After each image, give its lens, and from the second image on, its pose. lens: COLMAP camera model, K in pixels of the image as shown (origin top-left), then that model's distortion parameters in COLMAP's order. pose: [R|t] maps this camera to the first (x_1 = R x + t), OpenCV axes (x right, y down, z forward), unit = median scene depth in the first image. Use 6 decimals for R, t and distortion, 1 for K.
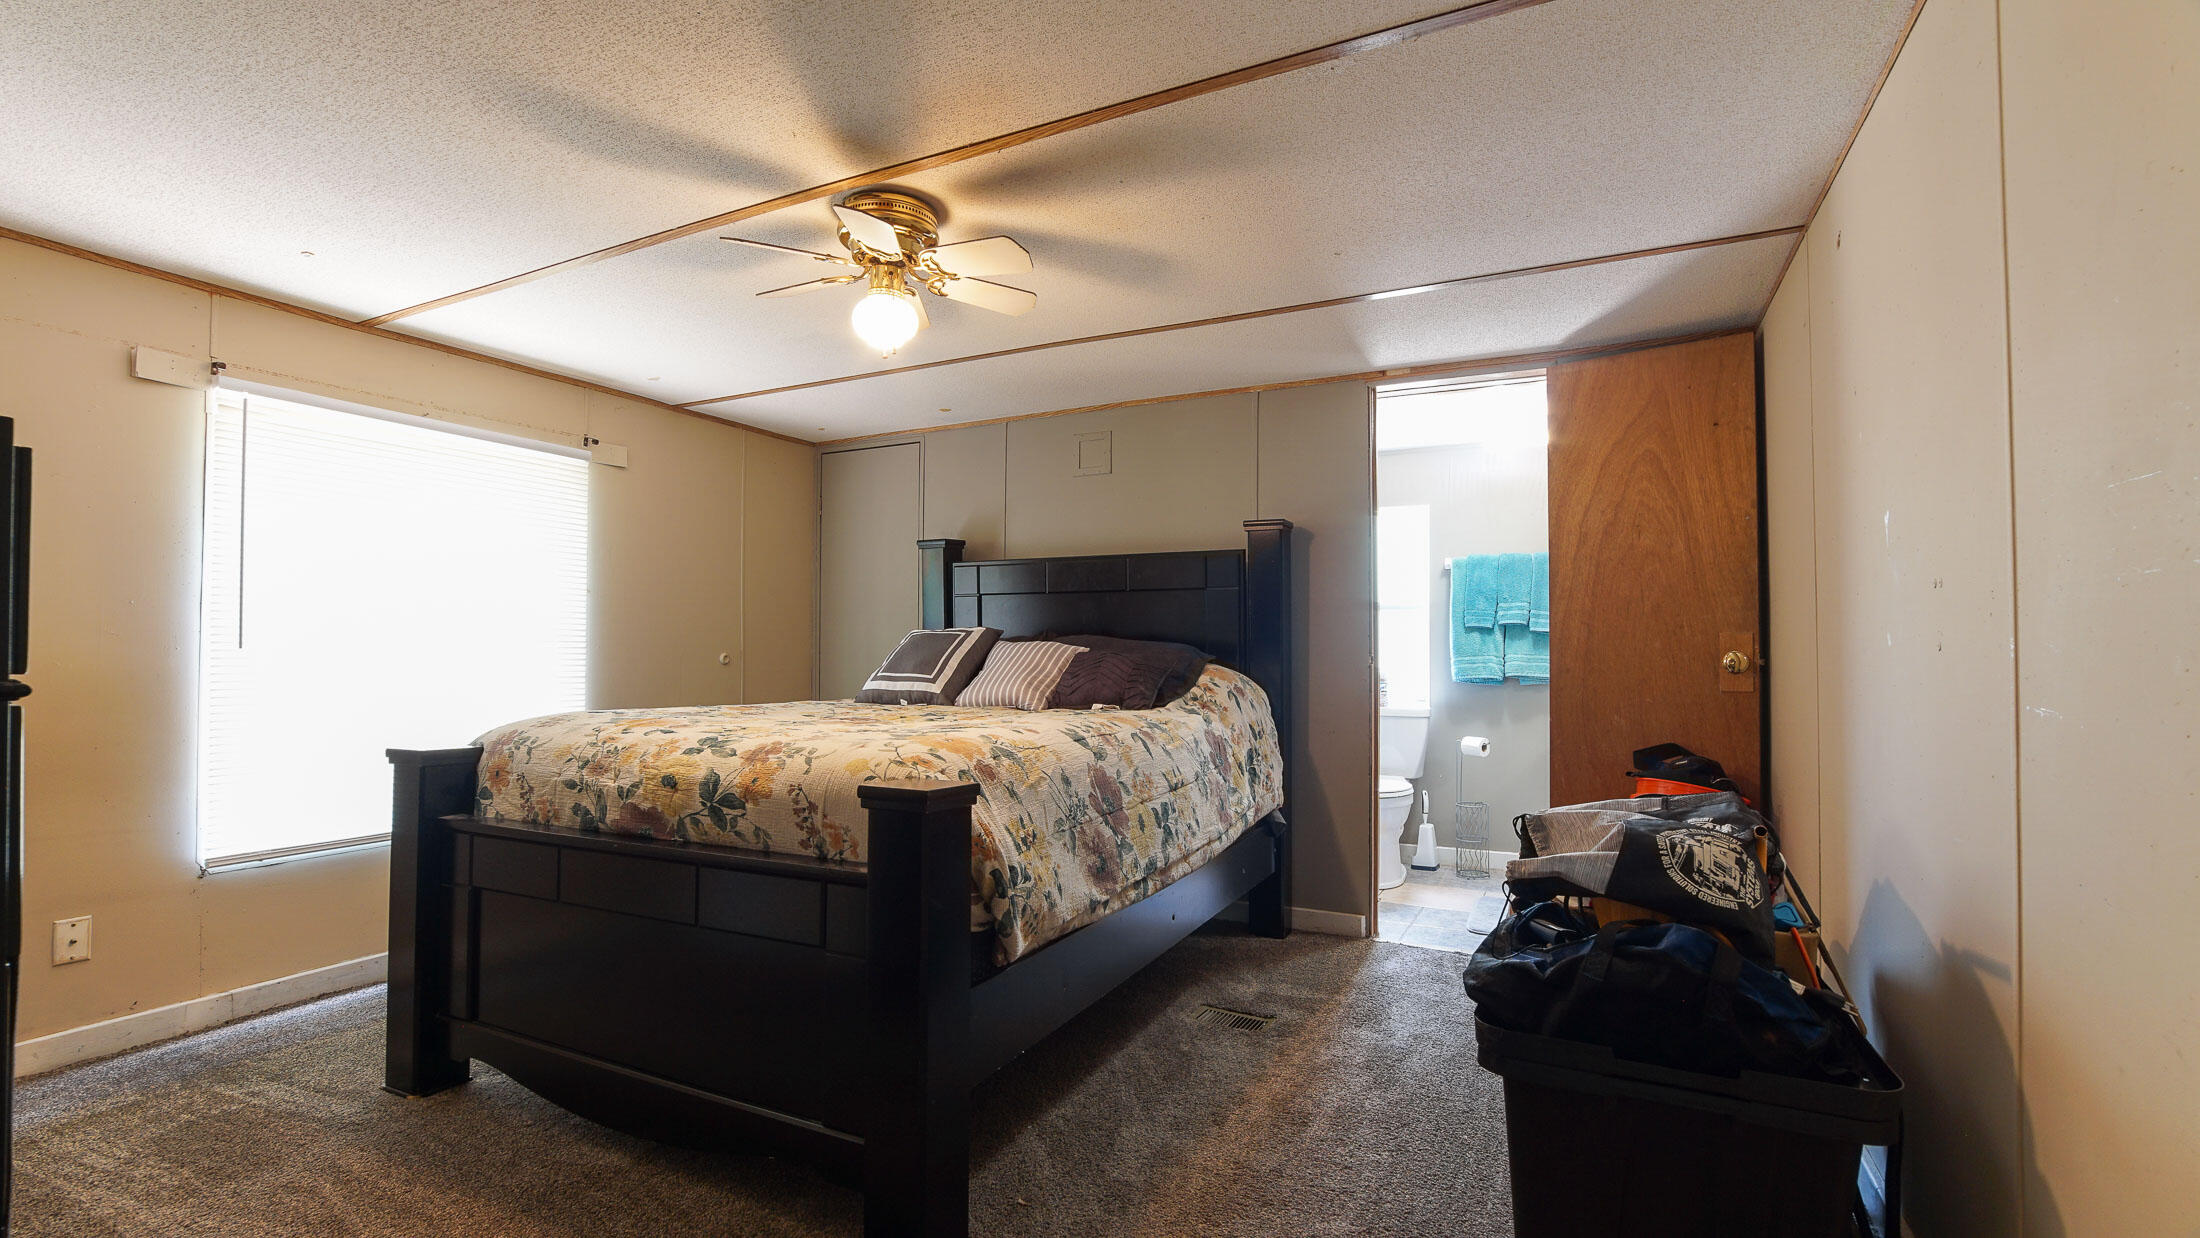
lens RADIAL K [[980.5, 0, 1097.4], [0, 980.5, 634.5], [0, 0, 1]] dist [-0.040889, 0.010237]
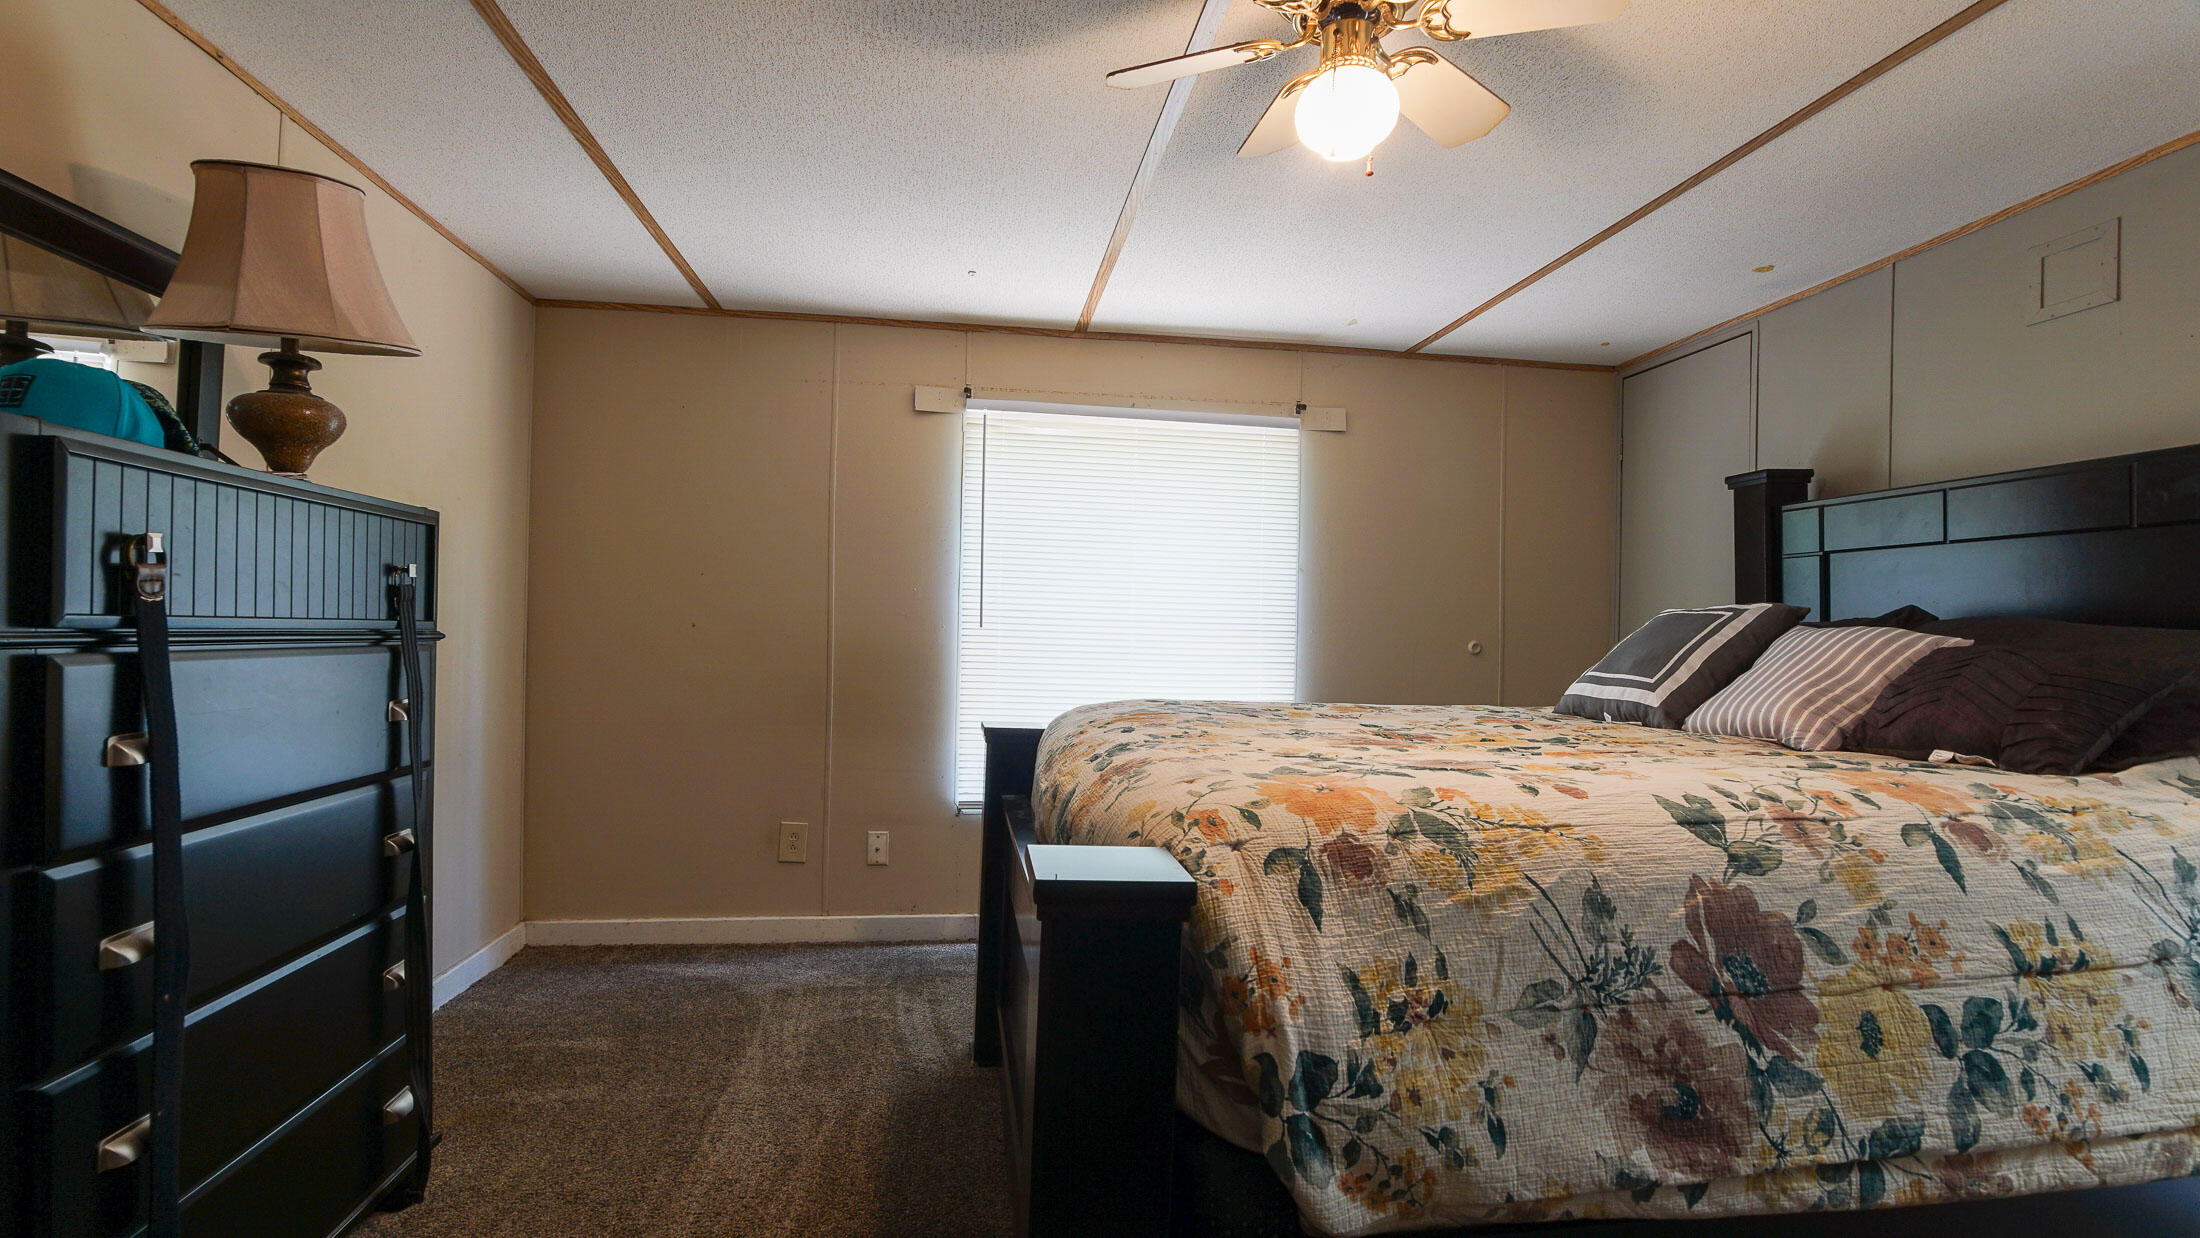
lens RADIAL K [[980.5, 0, 1097.4], [0, 980.5, 634.5], [0, 0, 1]] dist [-0.040889, 0.010237]
pose [[0.572026, 0.011680, -0.820153, 0.185410], [-0.004482, 0.999928, 0.011114, 0.009895], [0.820224, -0.002682, 0.572037, 0.448065]]
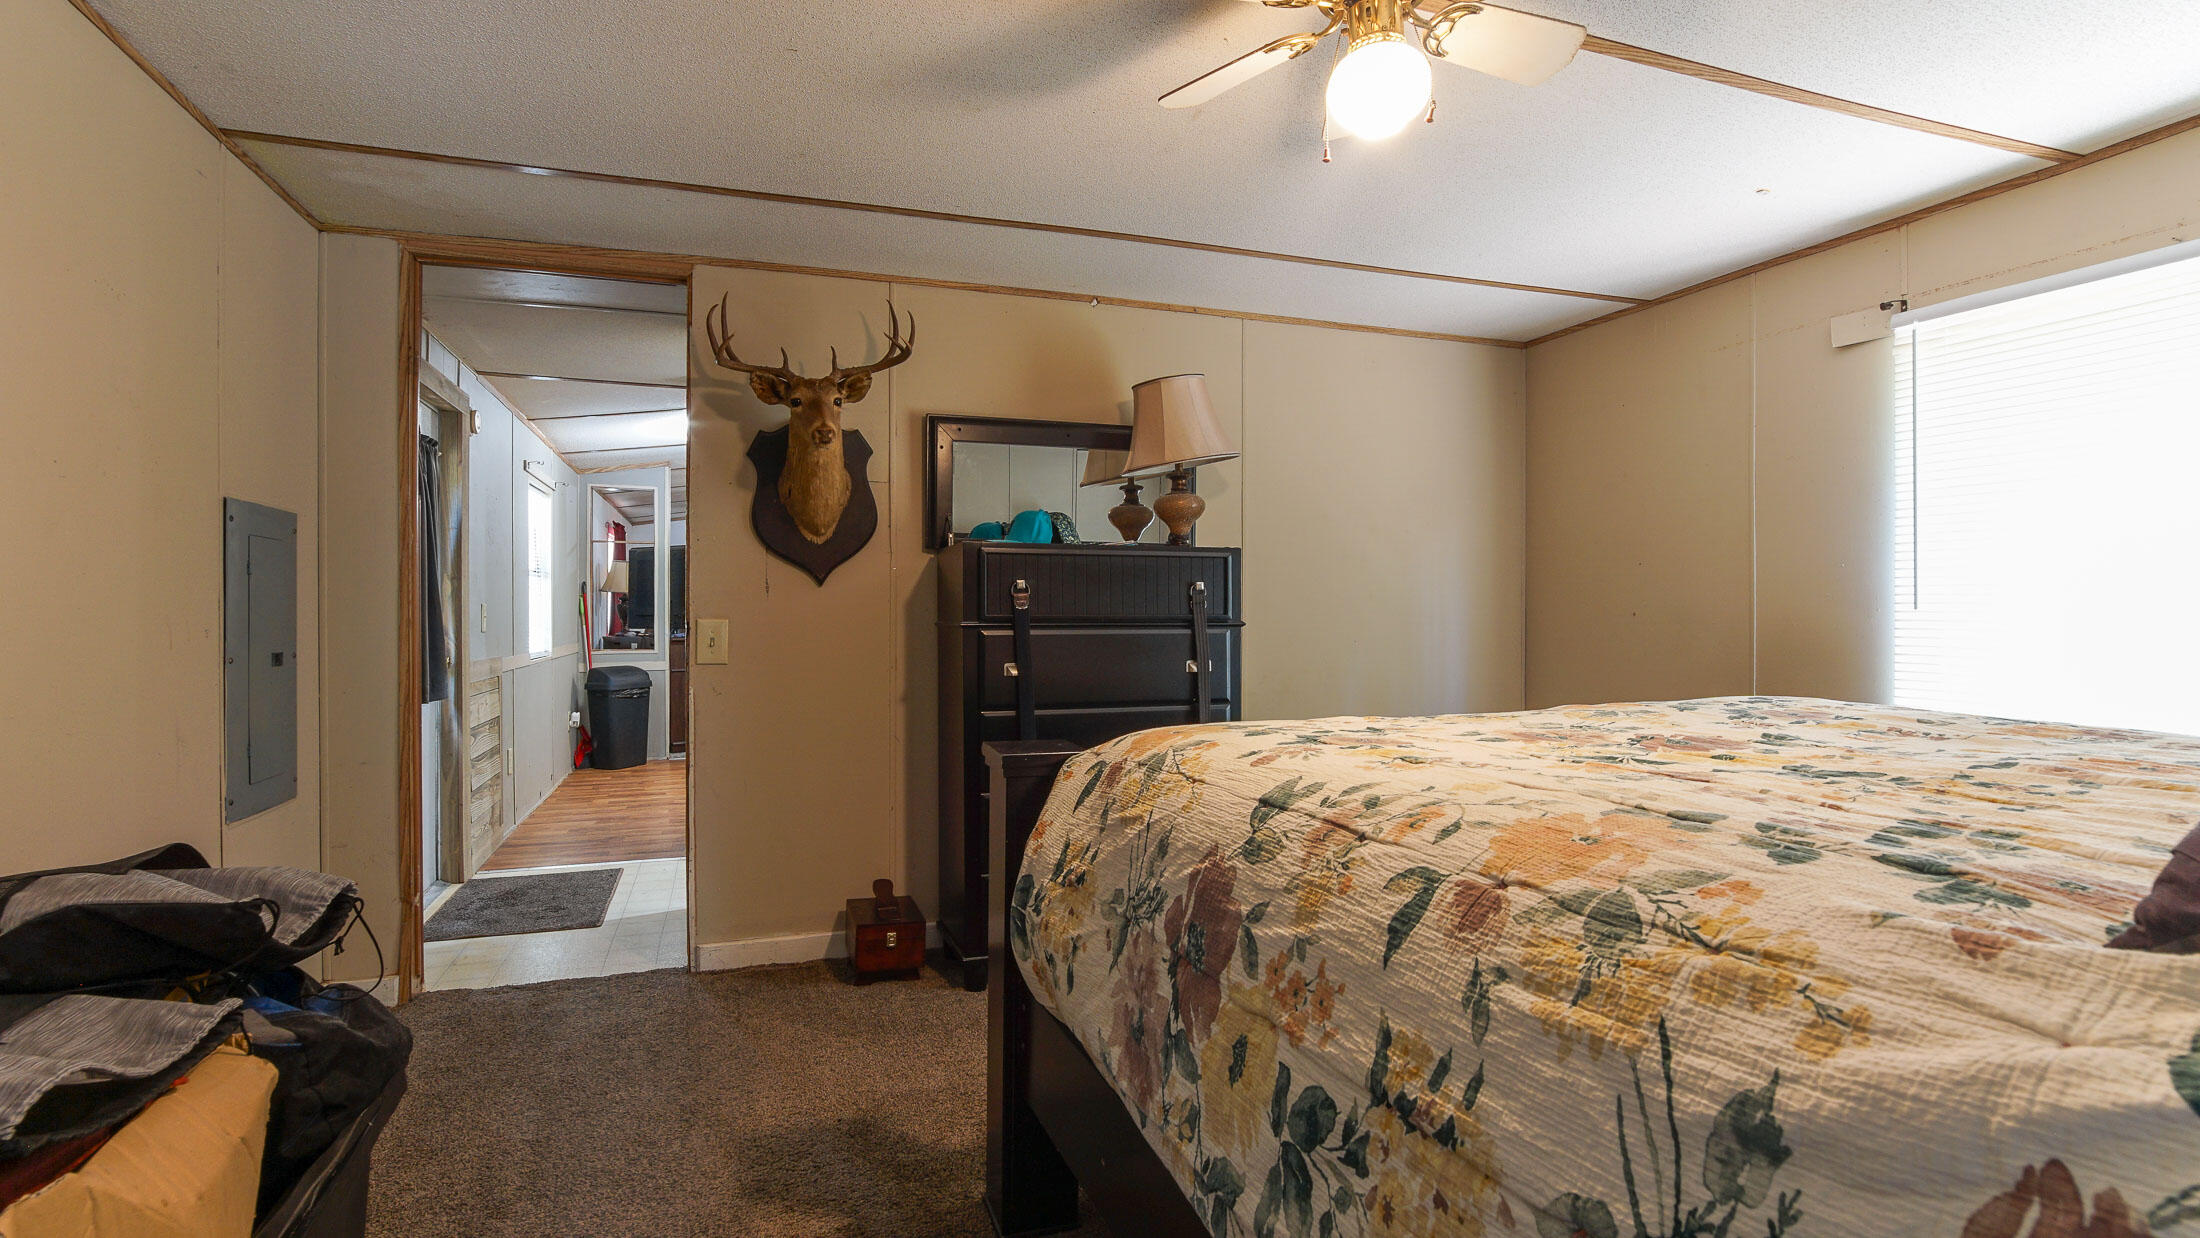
lens RADIAL K [[1049.0, 0, 1090.0], [0, 1049.0, 629.8], [0, 0, 1]] dist [-0.033323, 0.012509]
pose [[-0.695261, 0.009695, -0.718692, 0.354795], [0.012585, 0.999920, 0.001314, 0.023508], [0.718647, -0.008131, -0.695327, 1.178291]]
